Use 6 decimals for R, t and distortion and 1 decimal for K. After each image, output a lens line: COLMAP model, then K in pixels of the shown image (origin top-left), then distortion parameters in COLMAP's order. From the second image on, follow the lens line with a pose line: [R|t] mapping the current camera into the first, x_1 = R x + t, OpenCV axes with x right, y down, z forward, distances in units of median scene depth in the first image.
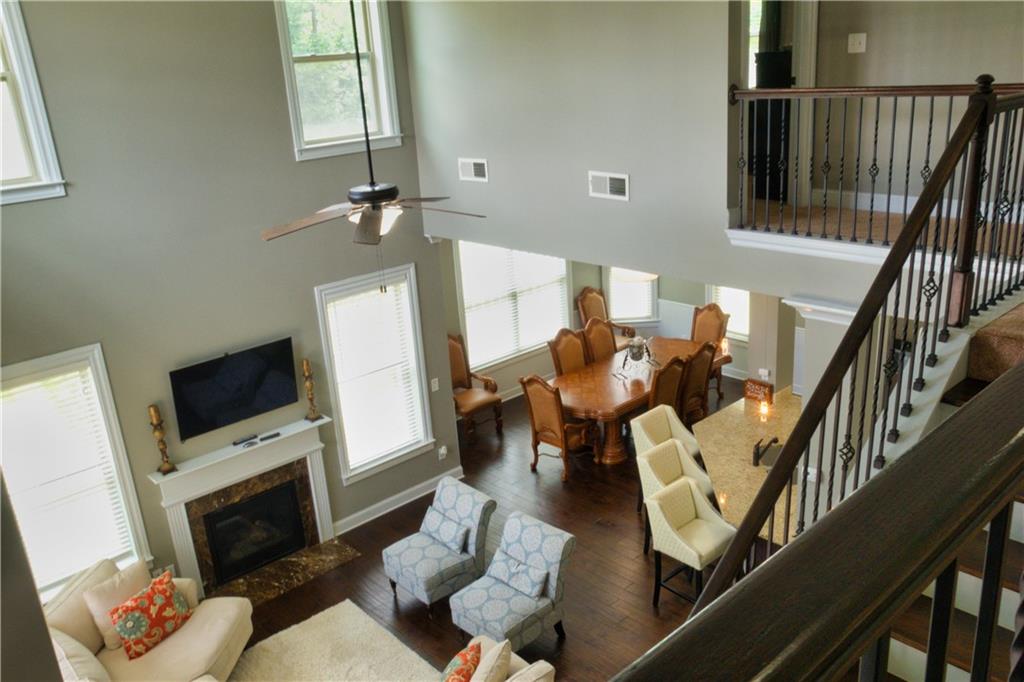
lens RADIAL K [[844.9, 0, 517.8], [0, 844.9, 342.5], [0, 0, 1]] dist [-0.098581, 0.101226]
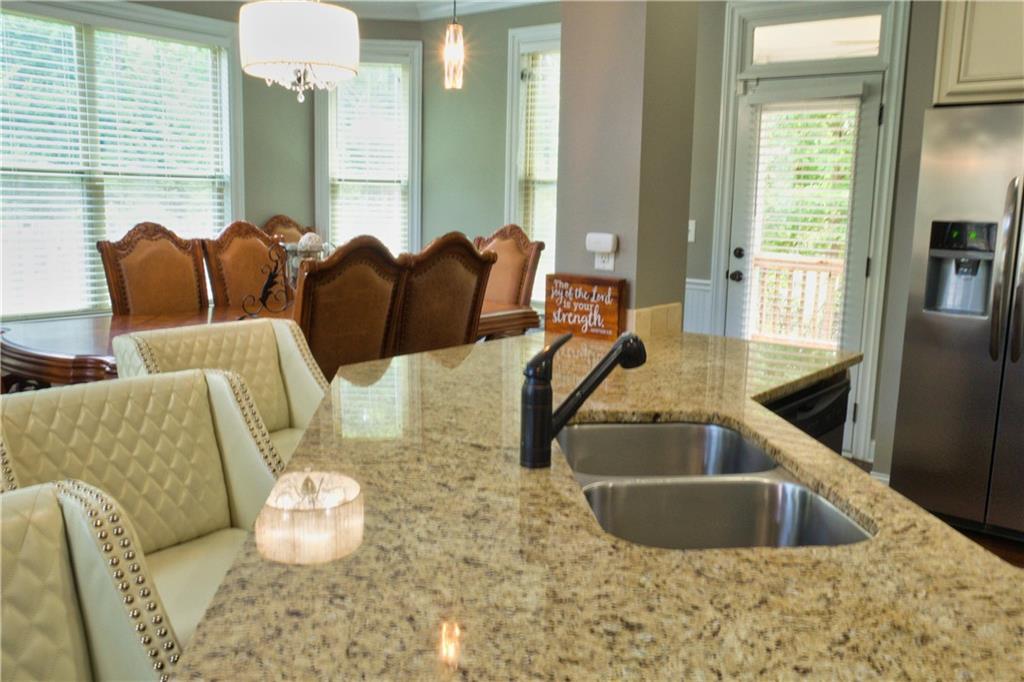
lens RADIAL K [[867.7, 0, 518.6], [0, 867.7, 343.2], [0, 0, 1]] dist [-0.082754, 0.089852]
pose [[0.985156, 0.065262, 0.158770, 0.225587], [-0.038923, 0.985746, -0.163676, 0.139247], [-0.167188, 0.155067, 0.973654, 0.729902]]
